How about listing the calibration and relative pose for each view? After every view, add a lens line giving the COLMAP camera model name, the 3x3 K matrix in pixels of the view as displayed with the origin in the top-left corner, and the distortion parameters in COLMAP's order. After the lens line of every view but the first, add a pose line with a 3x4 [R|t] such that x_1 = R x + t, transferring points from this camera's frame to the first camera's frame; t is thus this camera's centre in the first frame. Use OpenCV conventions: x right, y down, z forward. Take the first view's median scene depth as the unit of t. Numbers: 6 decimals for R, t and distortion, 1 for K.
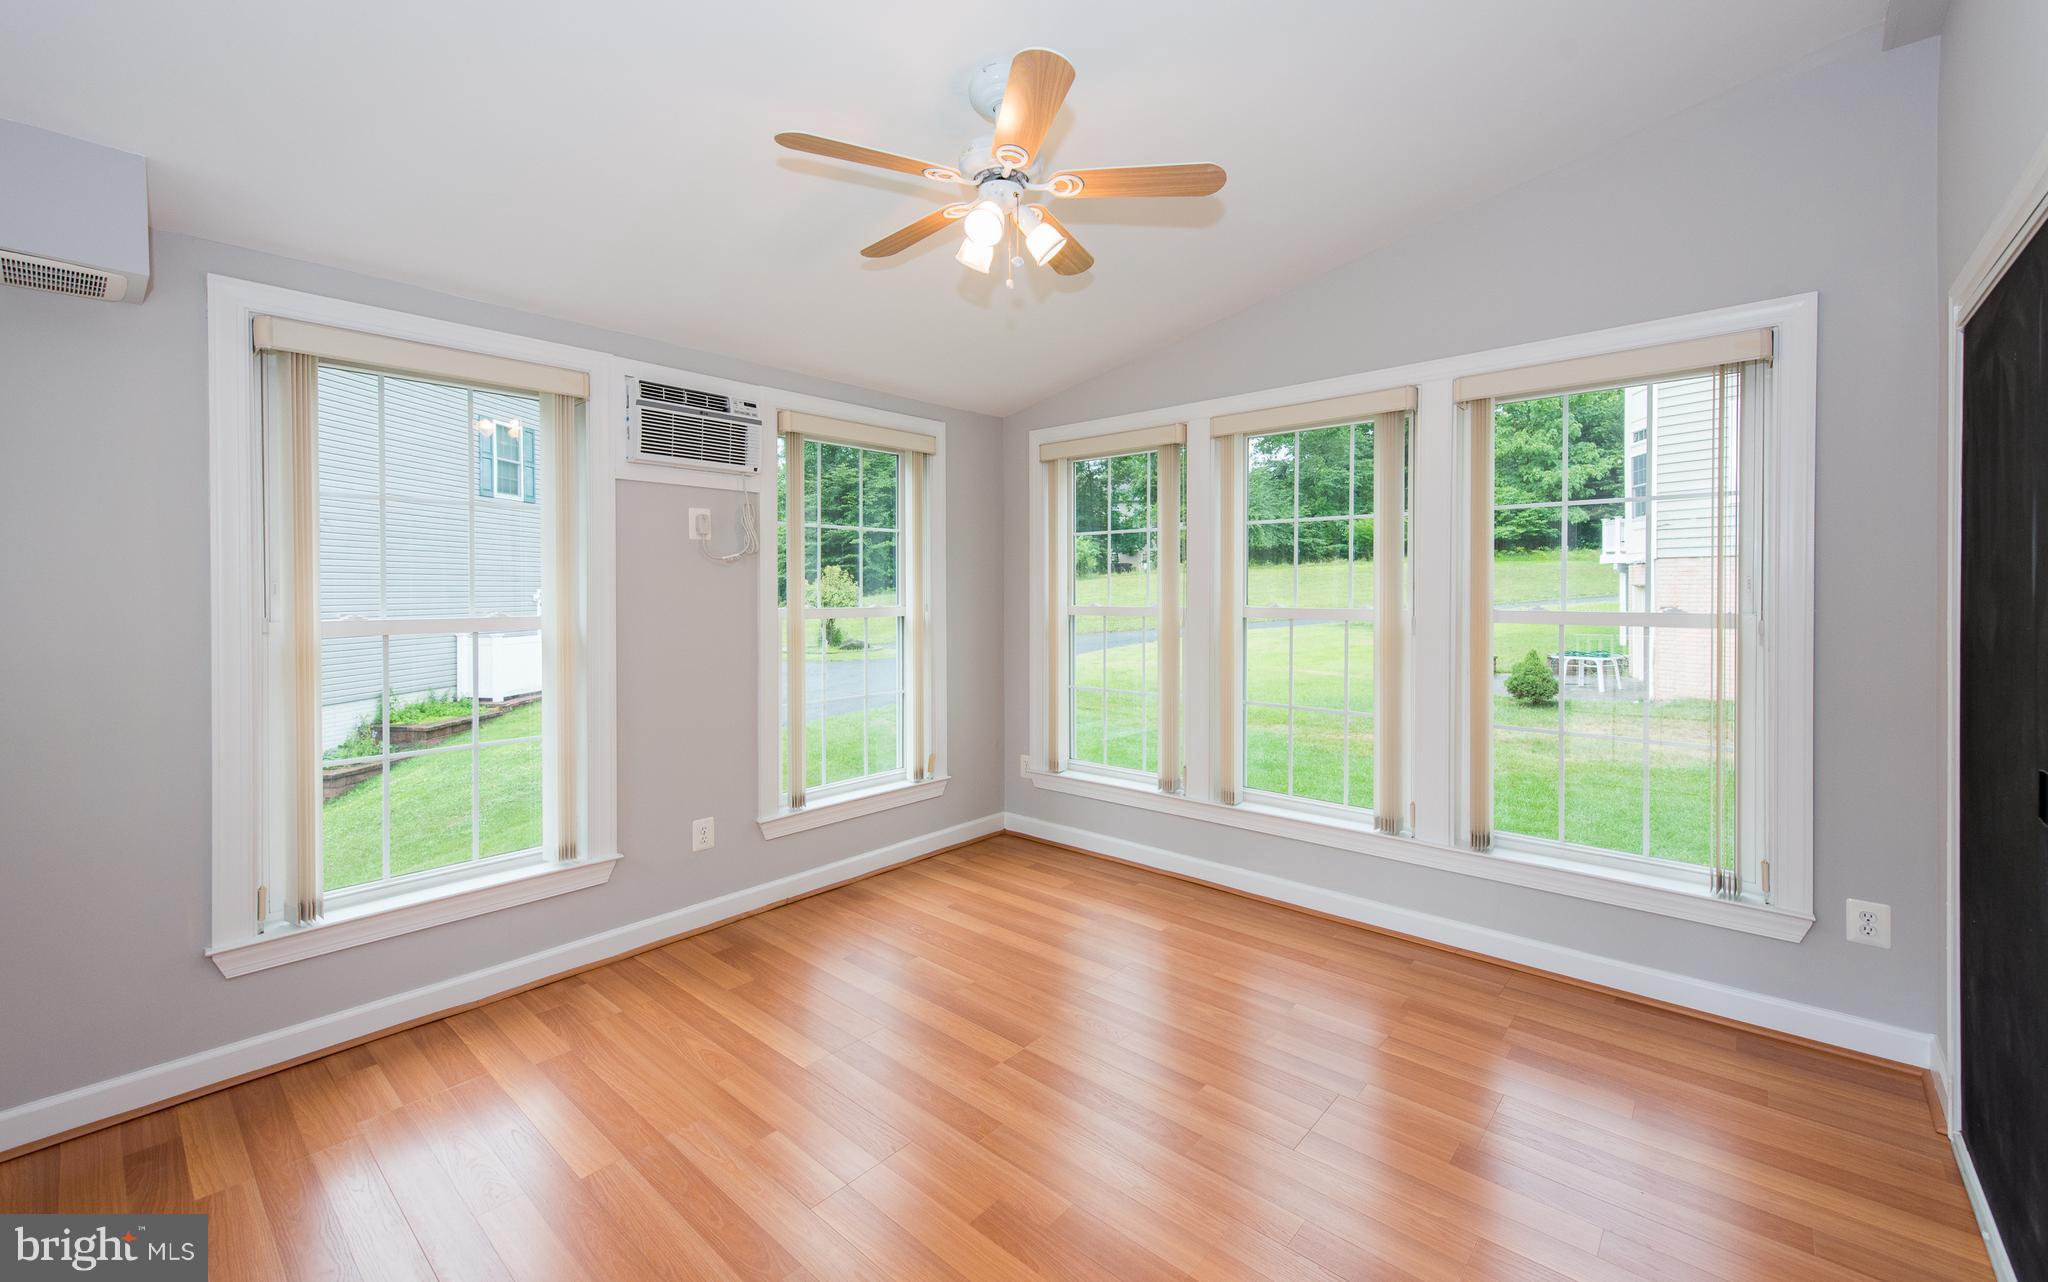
lens RADIAL K [[821.4, 0, 1087.7], [0, 821.4, 594.4], [0, 0, 1]] dist [0.001469, 0.000001]
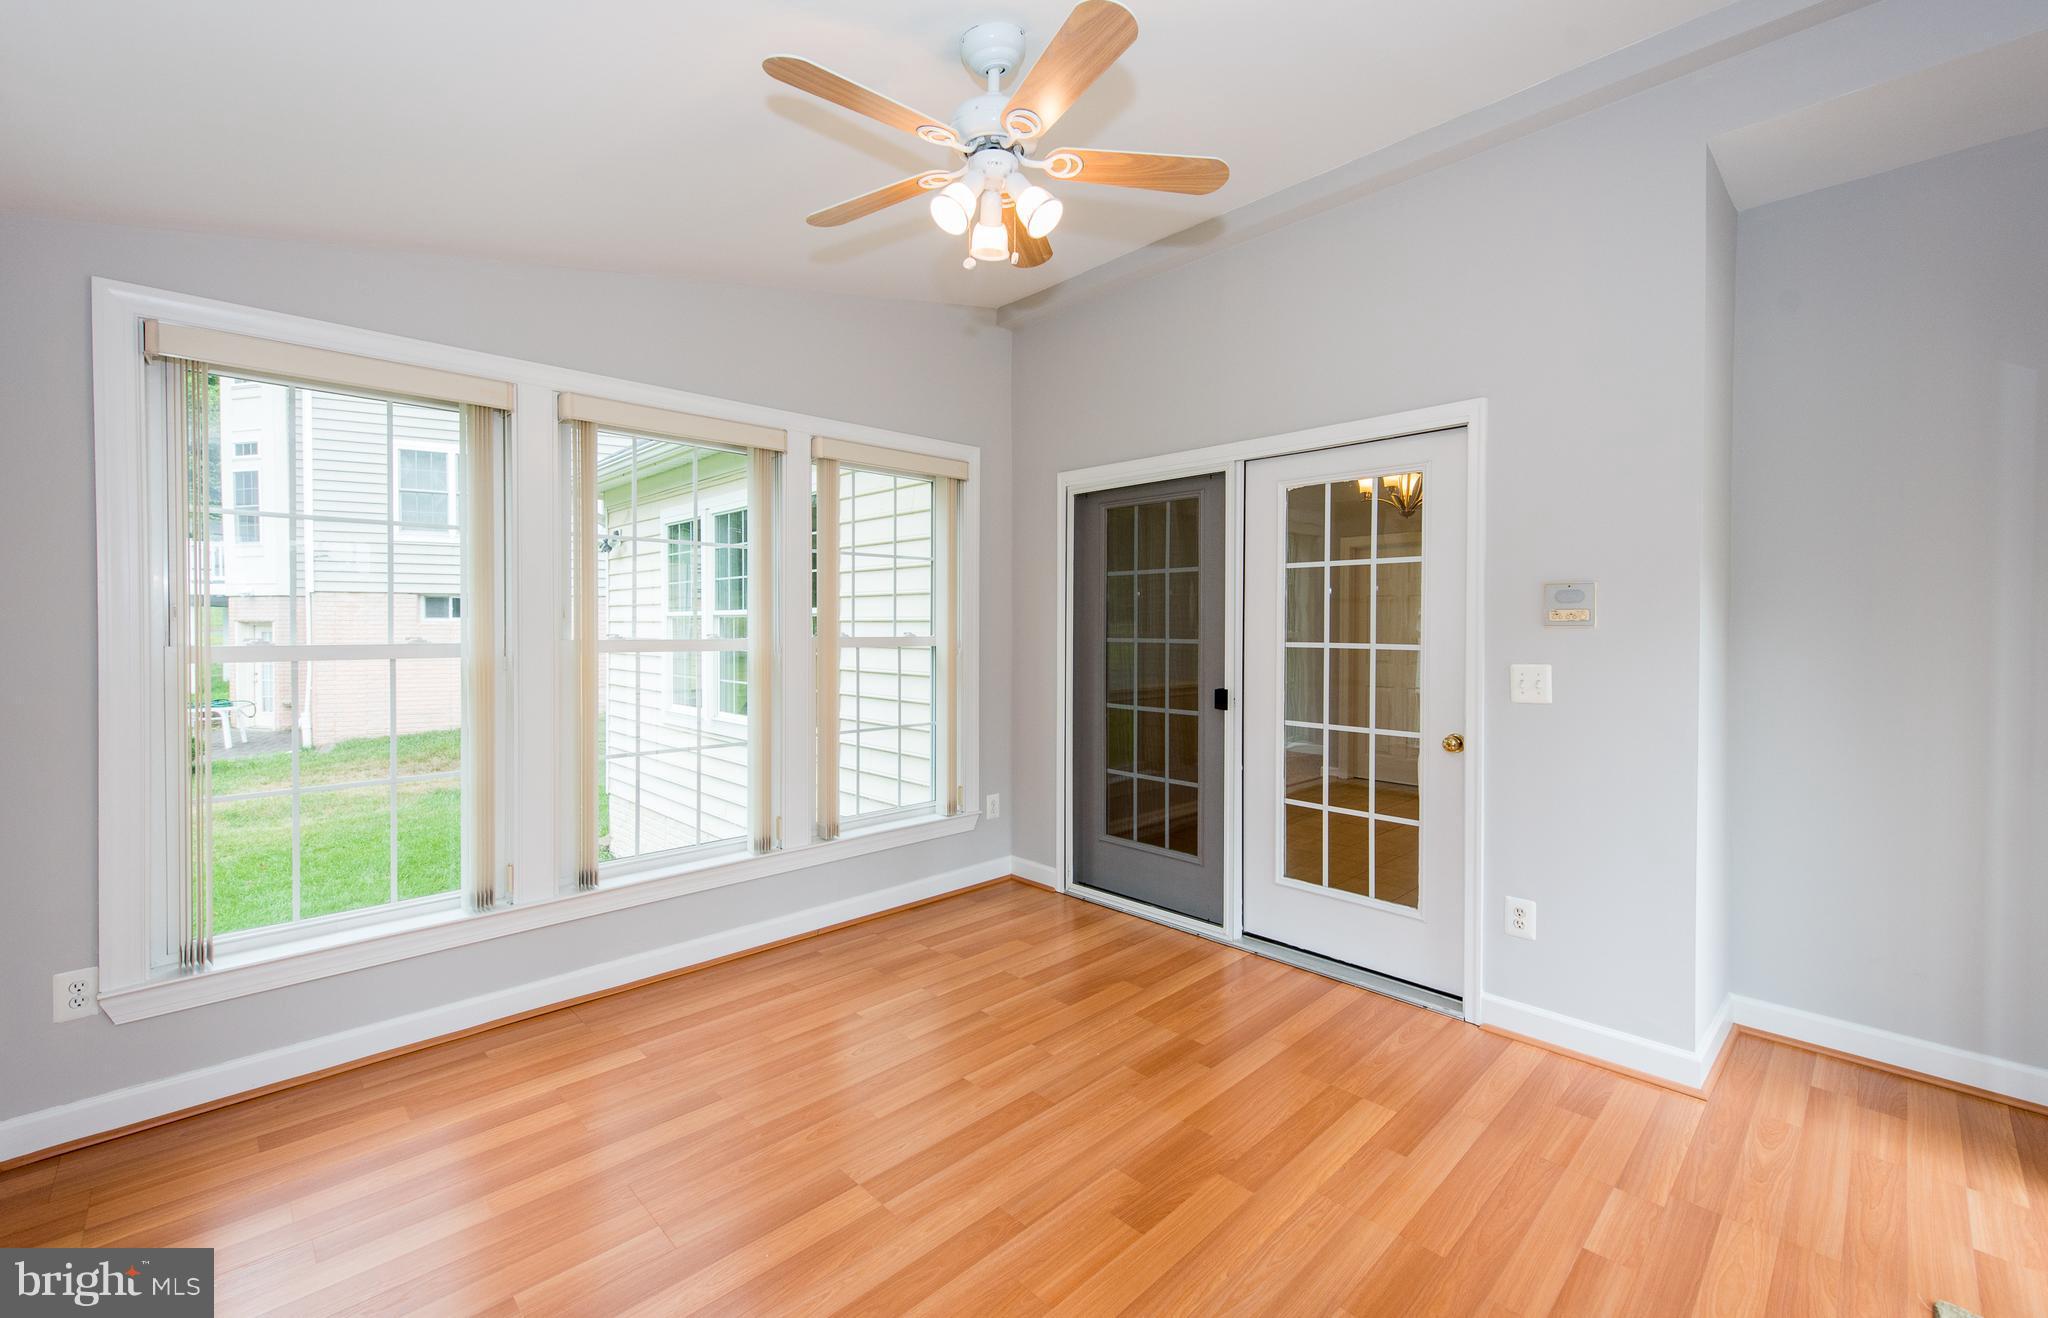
lens RADIAL K [[814.1, 0, 1024.8], [0, 814.1, 641.8], [0, 0, 1]] dist [0.002569, -0.000034]
pose [[0.126160, -0.018594, 0.991836, -0.523572], [0.006592, 0.999818, 0.017905, 0.005646], [-0.991988, 0.004279, 0.126259, 0.461517]]
